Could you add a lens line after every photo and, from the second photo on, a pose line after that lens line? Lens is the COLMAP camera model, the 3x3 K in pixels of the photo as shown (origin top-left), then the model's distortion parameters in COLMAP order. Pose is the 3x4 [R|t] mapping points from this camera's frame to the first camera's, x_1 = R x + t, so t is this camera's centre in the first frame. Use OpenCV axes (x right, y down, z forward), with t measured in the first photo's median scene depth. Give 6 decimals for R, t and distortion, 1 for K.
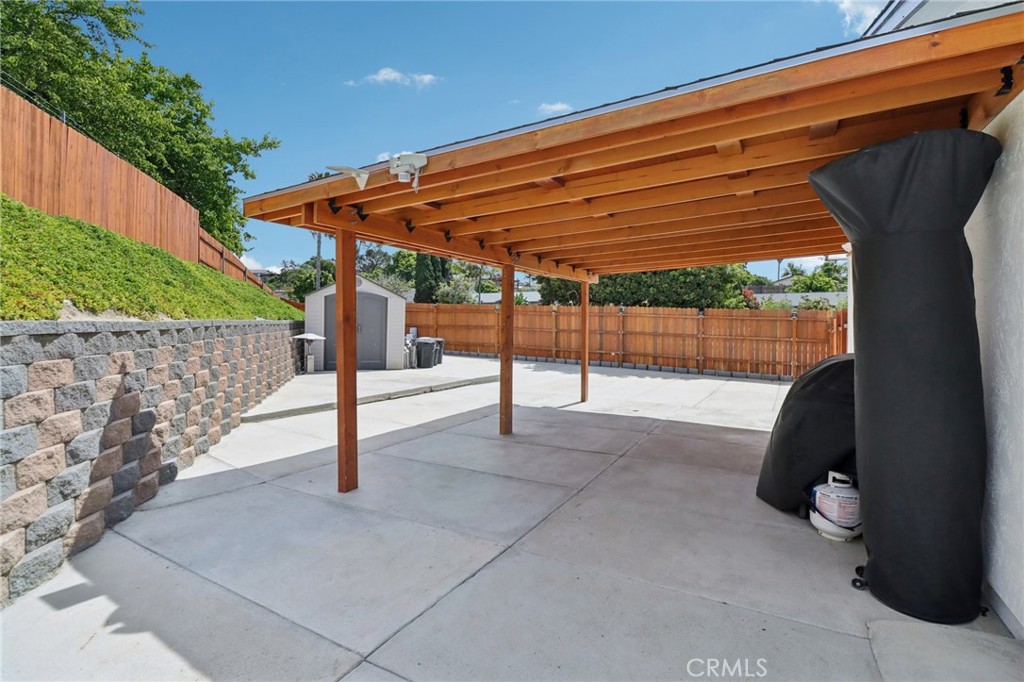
lens RADIAL K [[478.0, 0, 514.2], [0, 478.0, 327.6], [0, 0, 1]] dist [-0.003202, -0.001463]
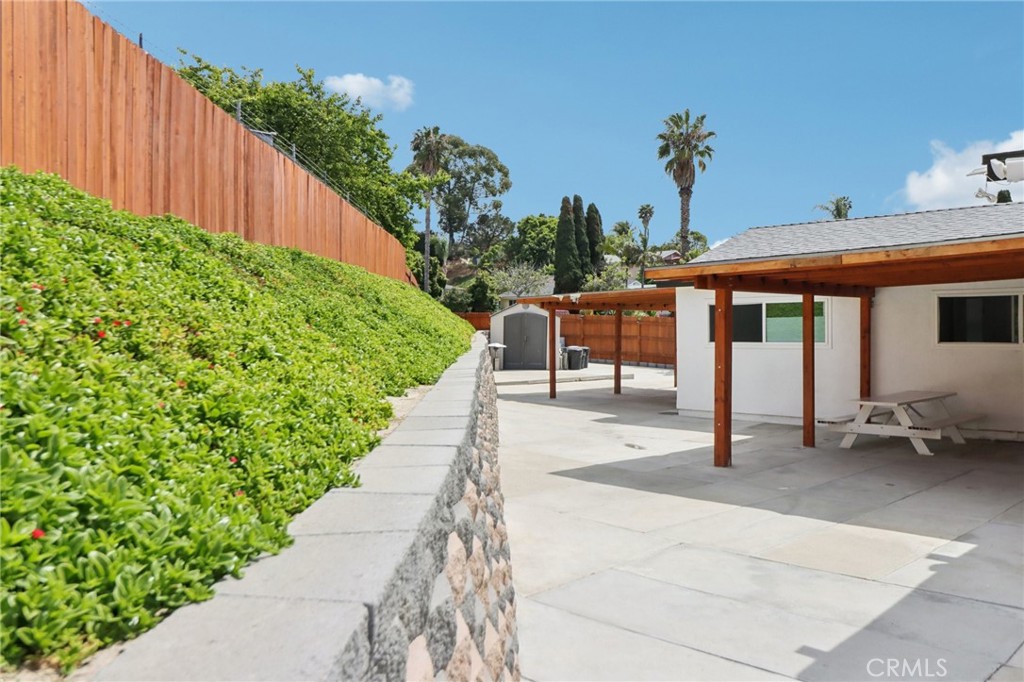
lens RADIAL K [[831.1, 0, 507.7], [0, 831.1, 338.1], [0, 0, 1]] dist [0.001018, 0.007084]
pose [[0.968619, 0.002980, -0.248534, 0.154856], [-0.000840, 0.999962, 0.008717, -0.016718], [0.248550, -0.008235, 0.968584, -0.958297]]
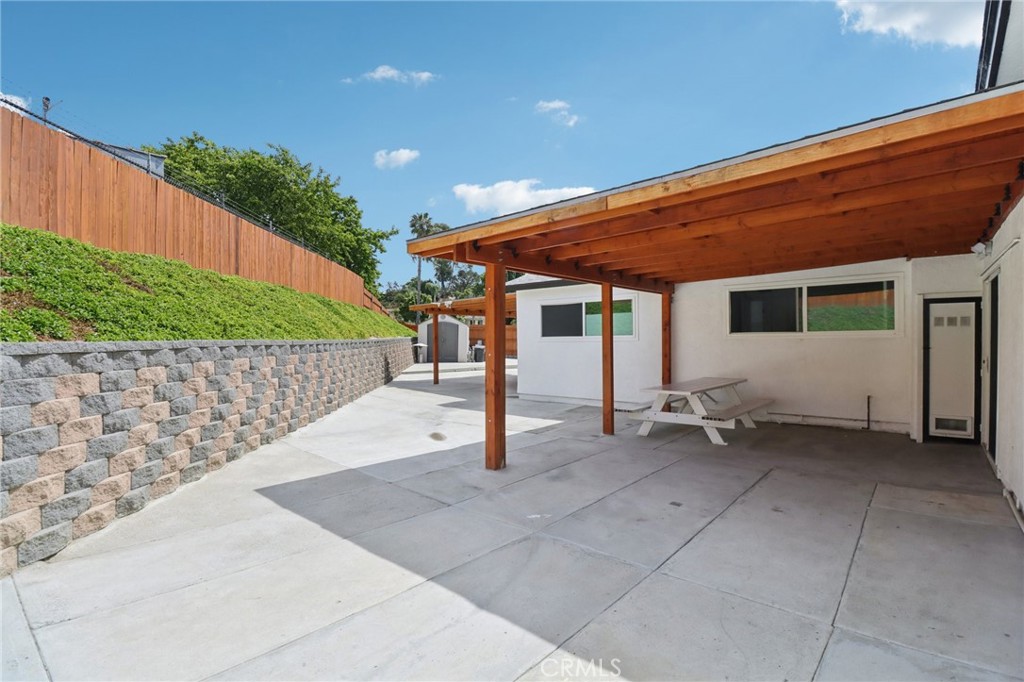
lens RADIAL K [[478.9, 0, 518.2], [0, 478.9, 342.0], [0, 0, 1]] dist [0.000000, -0.000269]
pose [[0.983755, -0.002743, -0.179494, 0.228947], [0.003317, 0.999990, 0.002897, 0.001479], [0.179484, -0.003445, 0.983755, -0.614818]]
